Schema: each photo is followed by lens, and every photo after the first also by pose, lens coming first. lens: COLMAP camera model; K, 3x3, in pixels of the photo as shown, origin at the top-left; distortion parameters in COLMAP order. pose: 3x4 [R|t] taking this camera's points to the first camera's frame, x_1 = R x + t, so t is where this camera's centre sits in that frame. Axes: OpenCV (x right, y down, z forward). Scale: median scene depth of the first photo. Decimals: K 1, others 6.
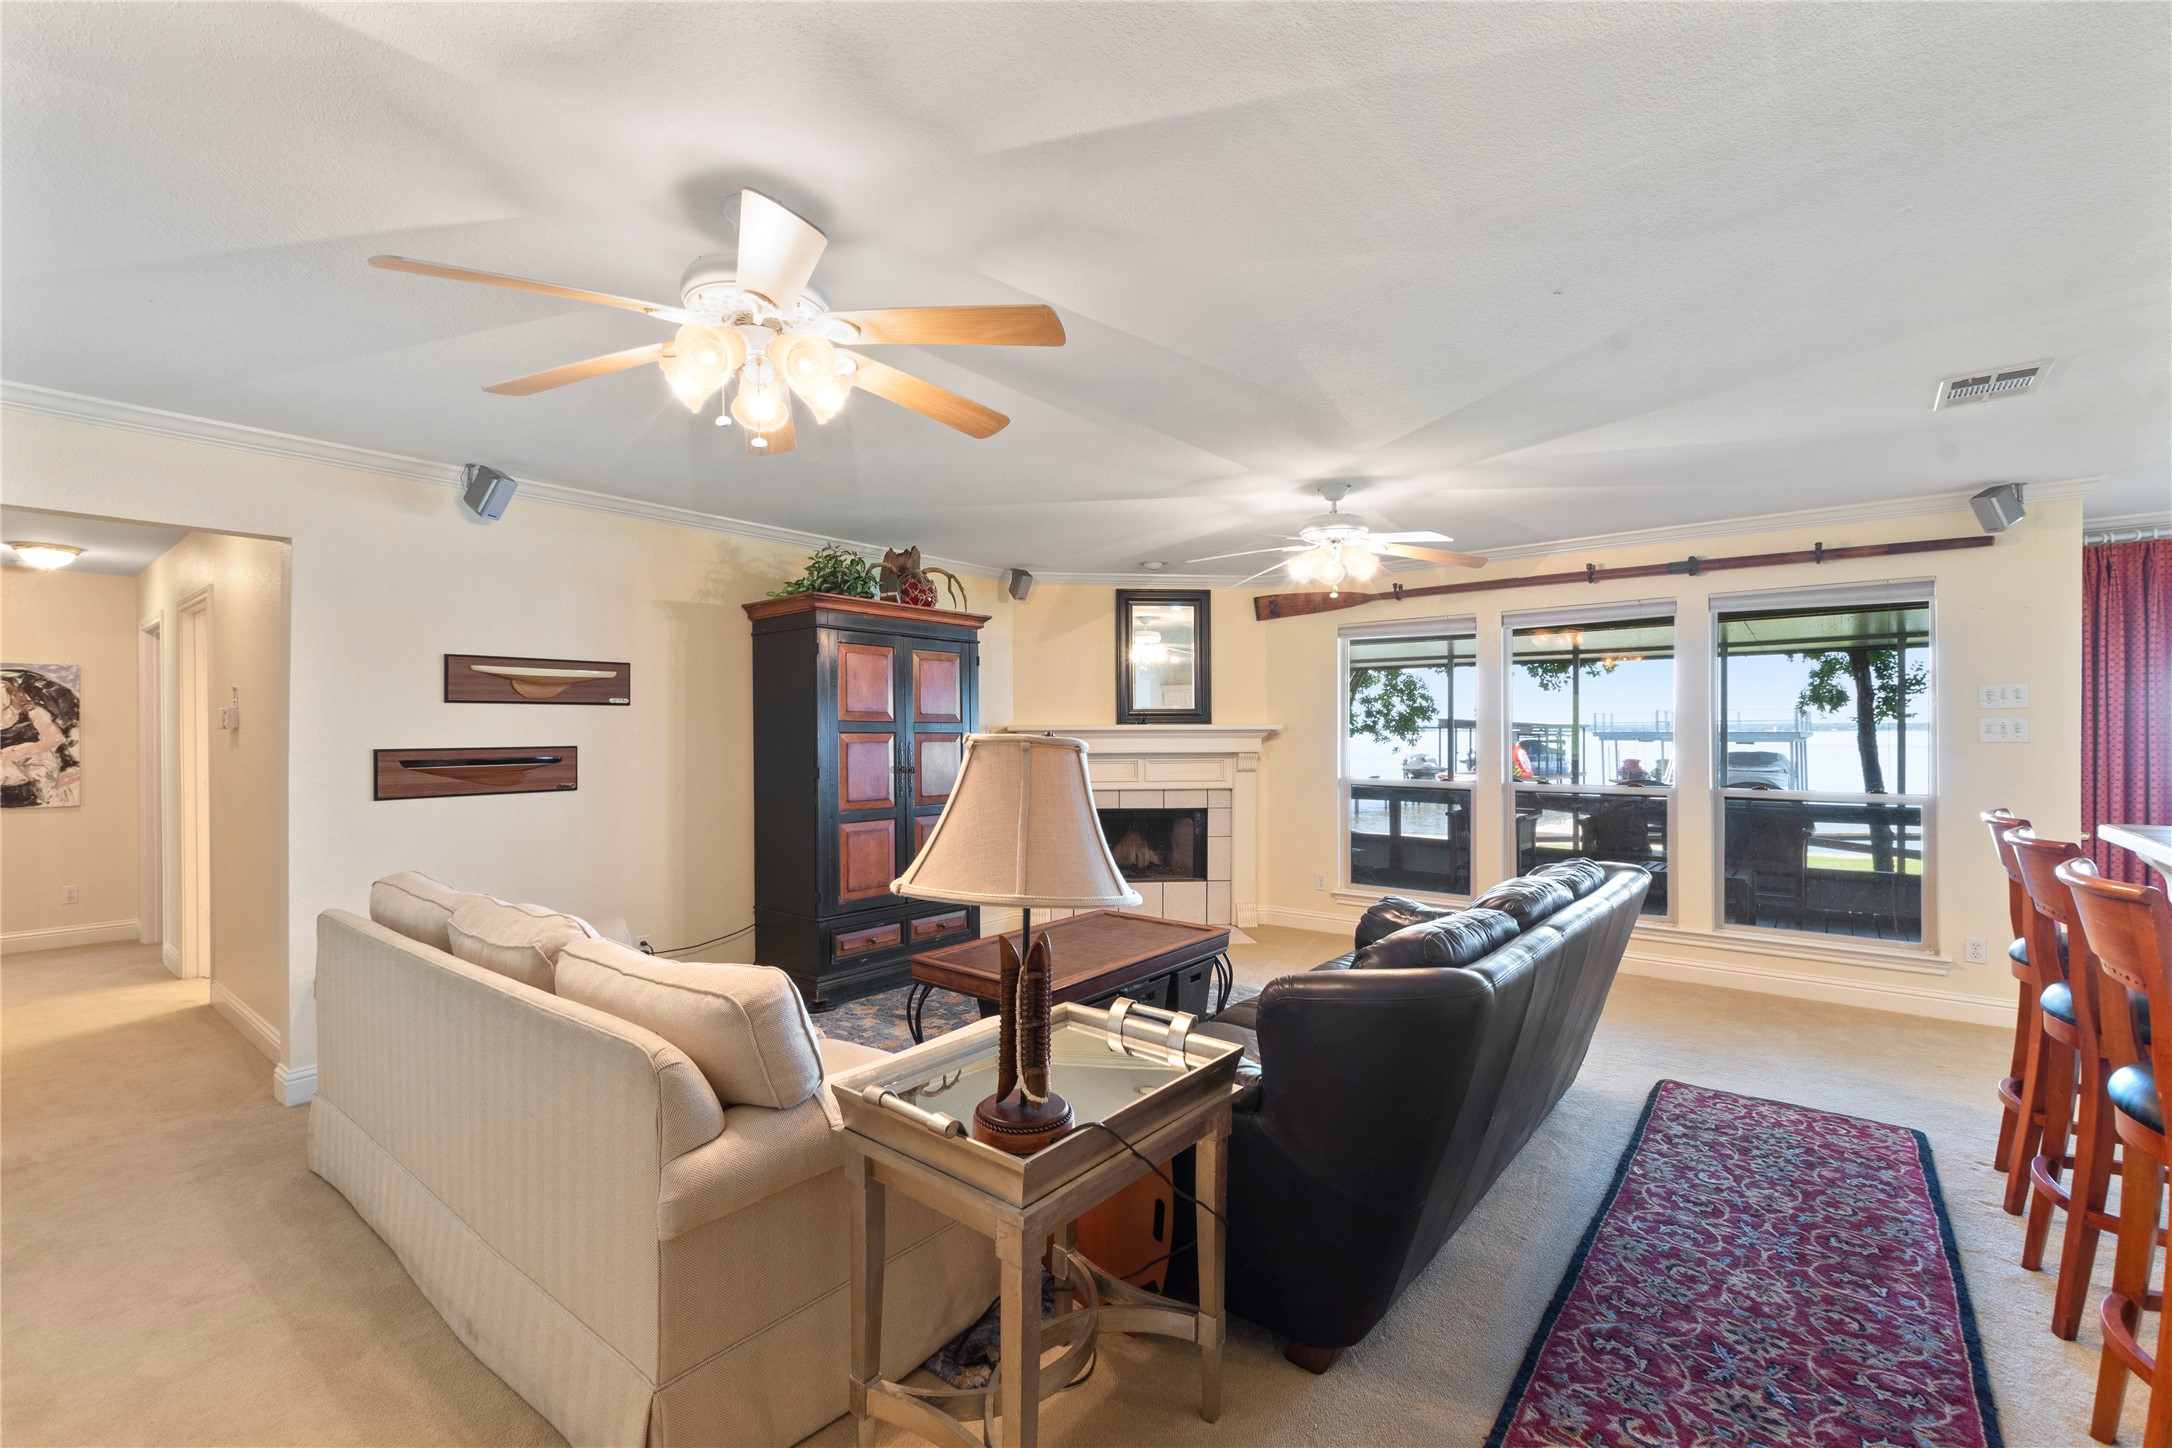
lens RADIAL K [[960.5, 0, 1073.4], [0, 960.5, 734.9], [0, 0, 1]] dist [0.005500, -0.000004]
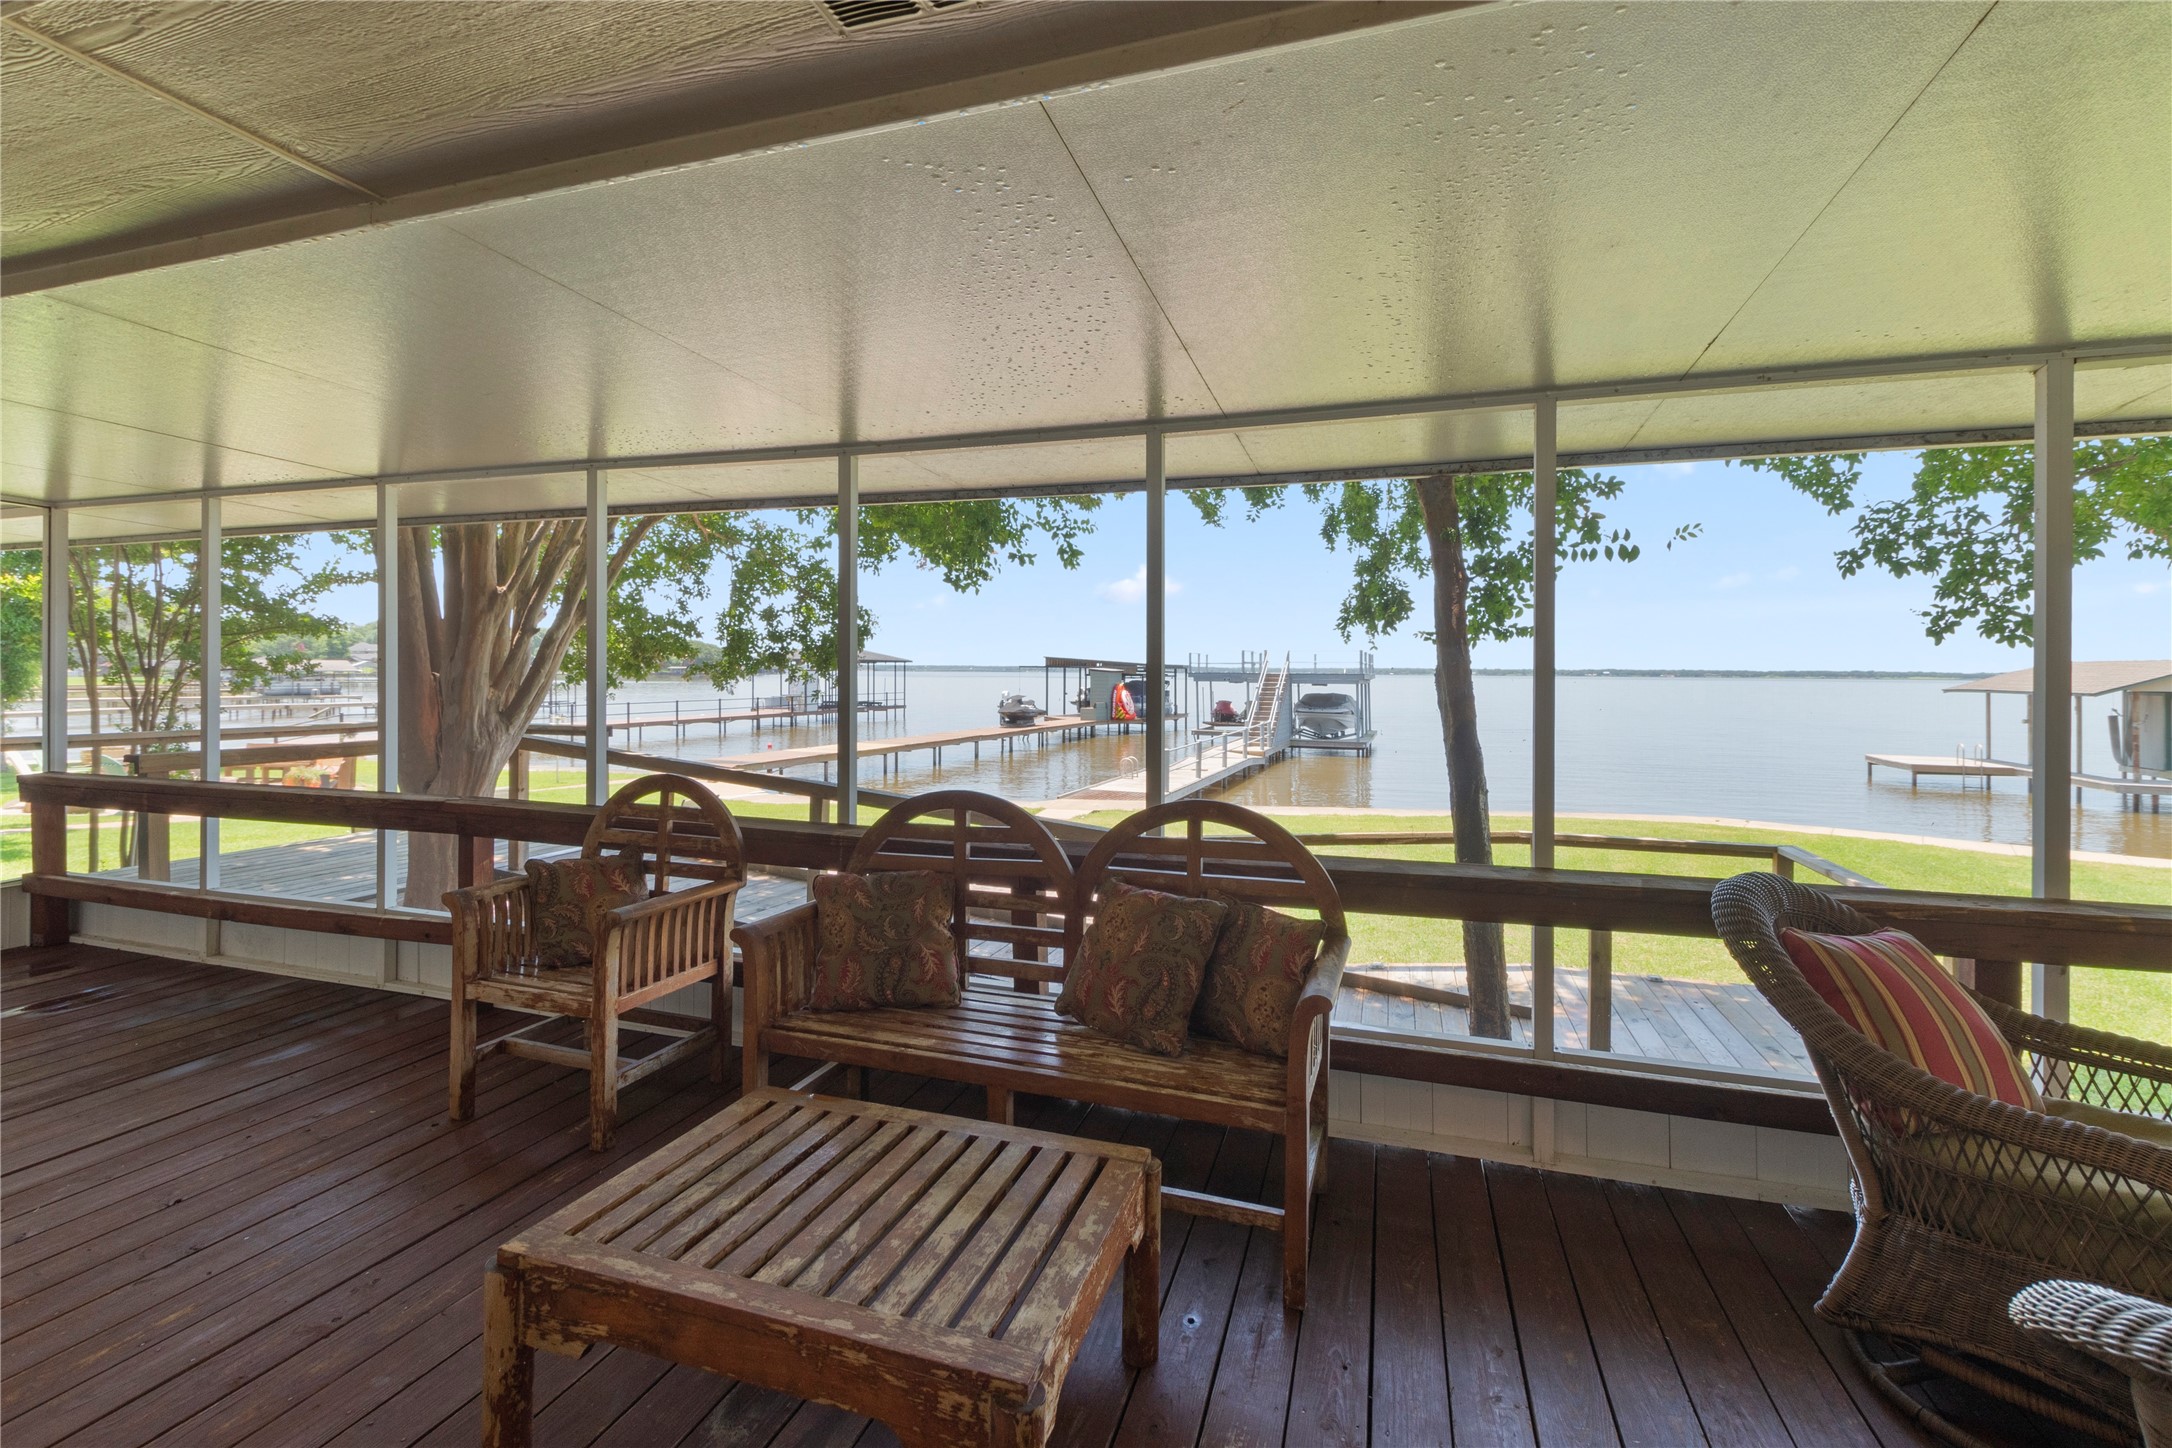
lens RADIAL K [[960.5, 0, 1099.4], [0, 960.5, 659.9], [0, 0, 1]] dist [0.005500, -0.000004]
pose [[0.930776, 0.015758, 0.365249, 0.588368], [-0.010697, 0.999817, -0.015875, 0.002558], [-0.365432, 0.010869, 0.930774, 0.744587]]
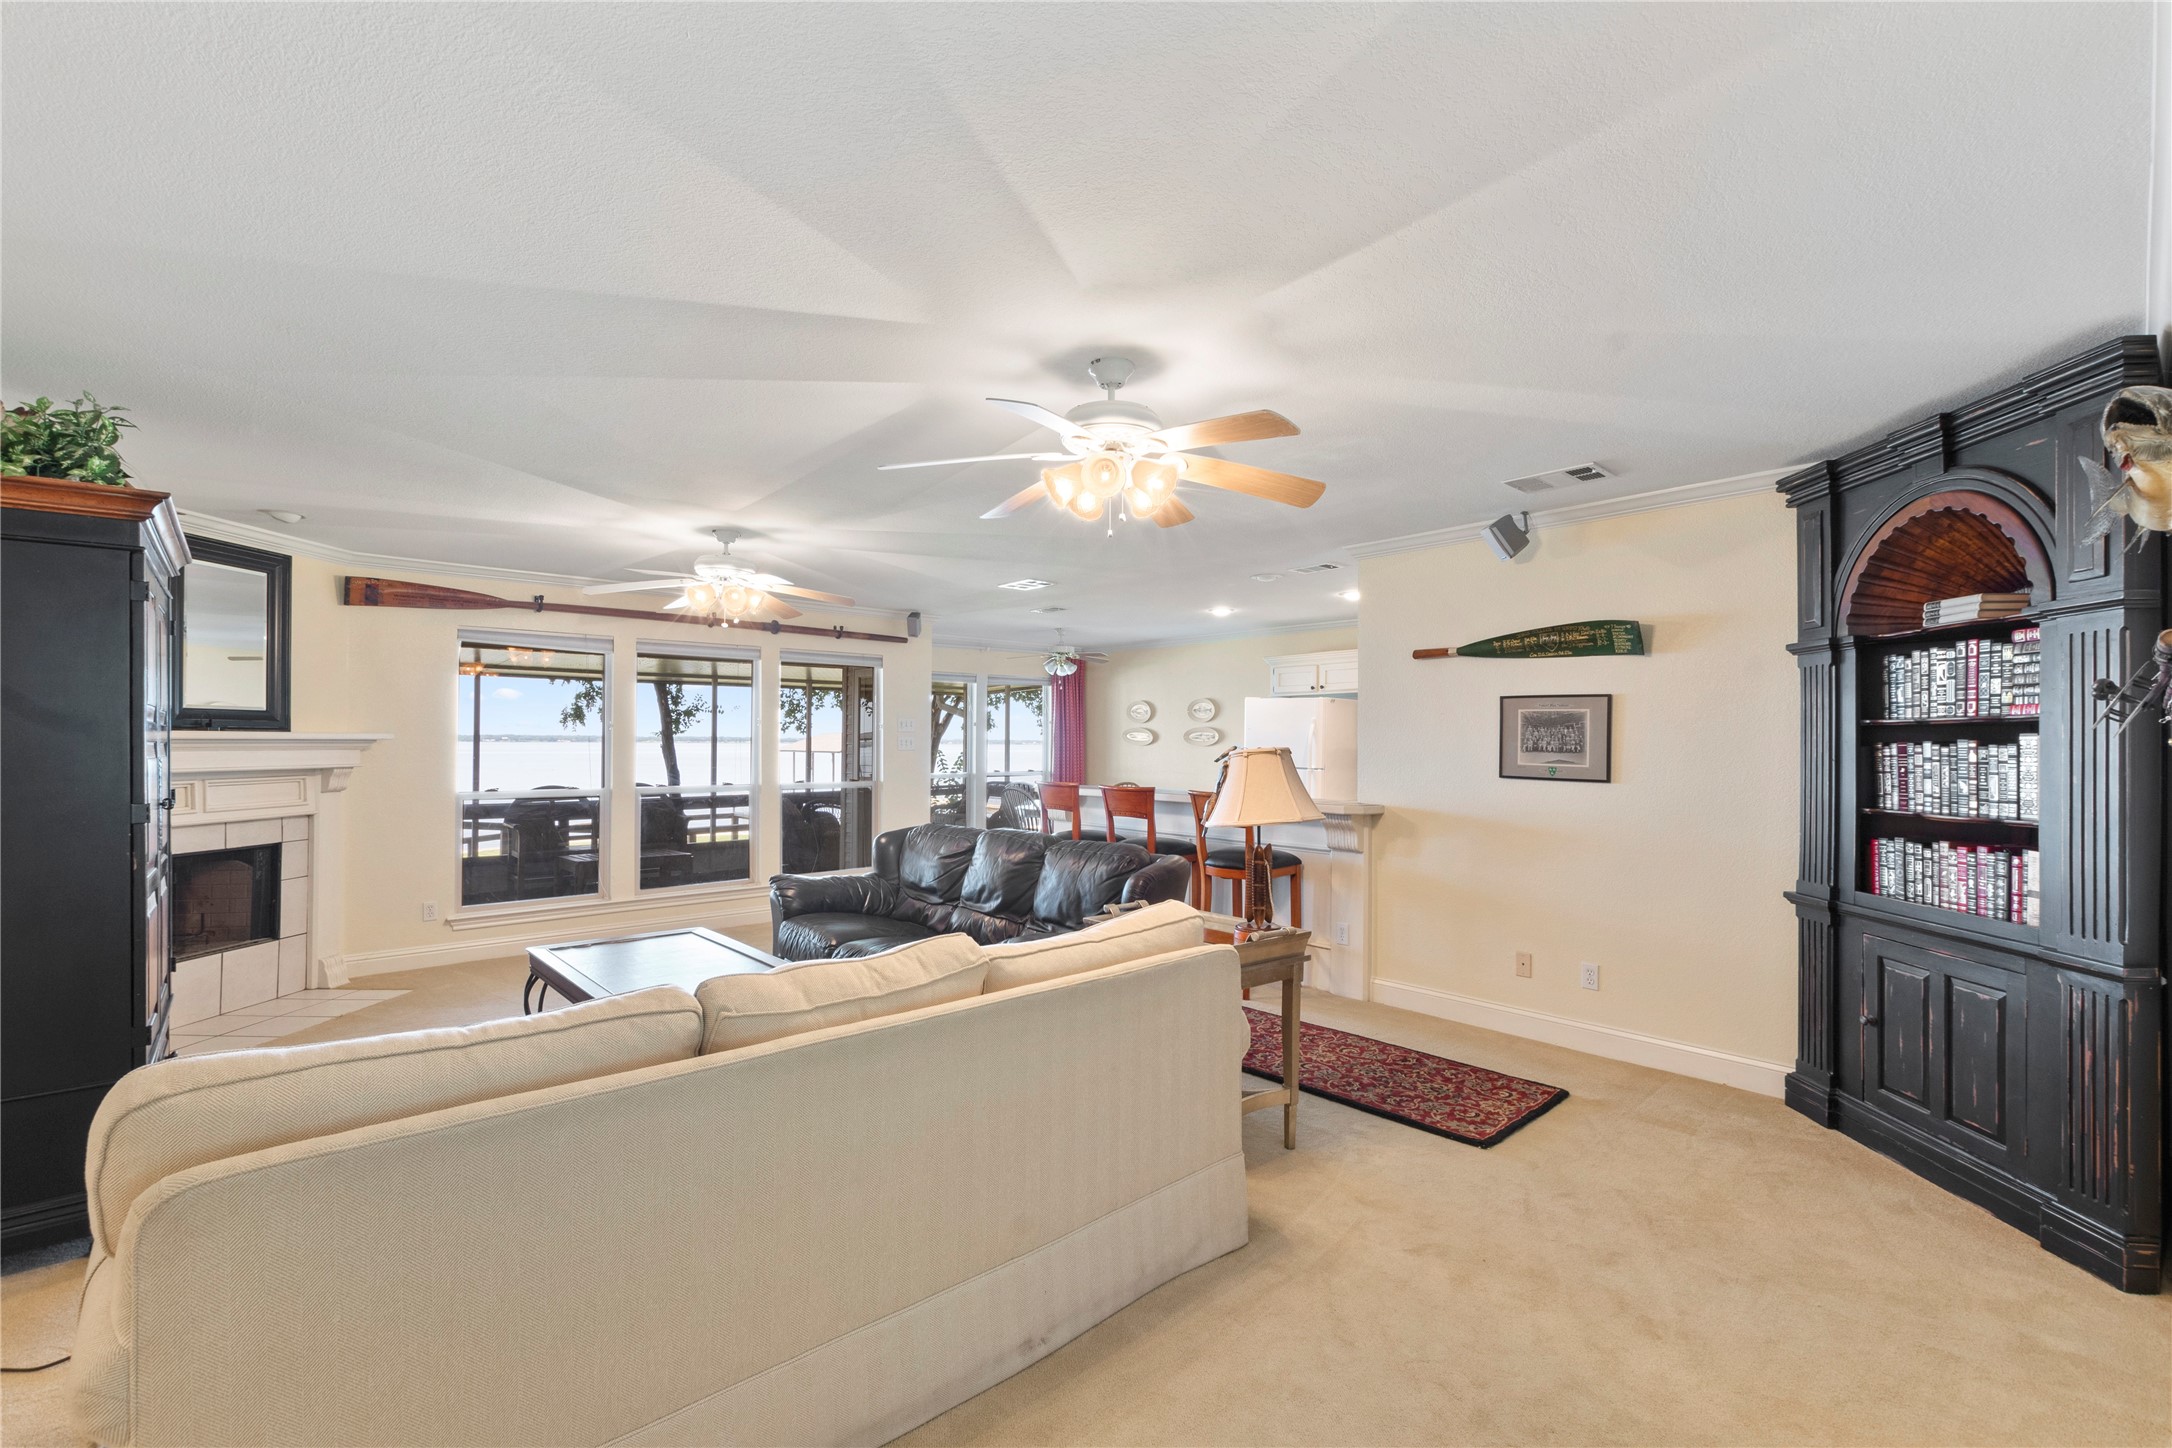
lens RADIAL K [[960.5, 0, 1084.7], [0, 960.5, 733.5], [0, 0, 1]] dist [0.005500, -0.000004]
pose [[0.145140, 0.013819, 0.989315, -0.502482], [-0.002489, 0.999904, -0.013602, -0.000806], [-0.989408, -0.000489, 0.145160, 0.252690]]
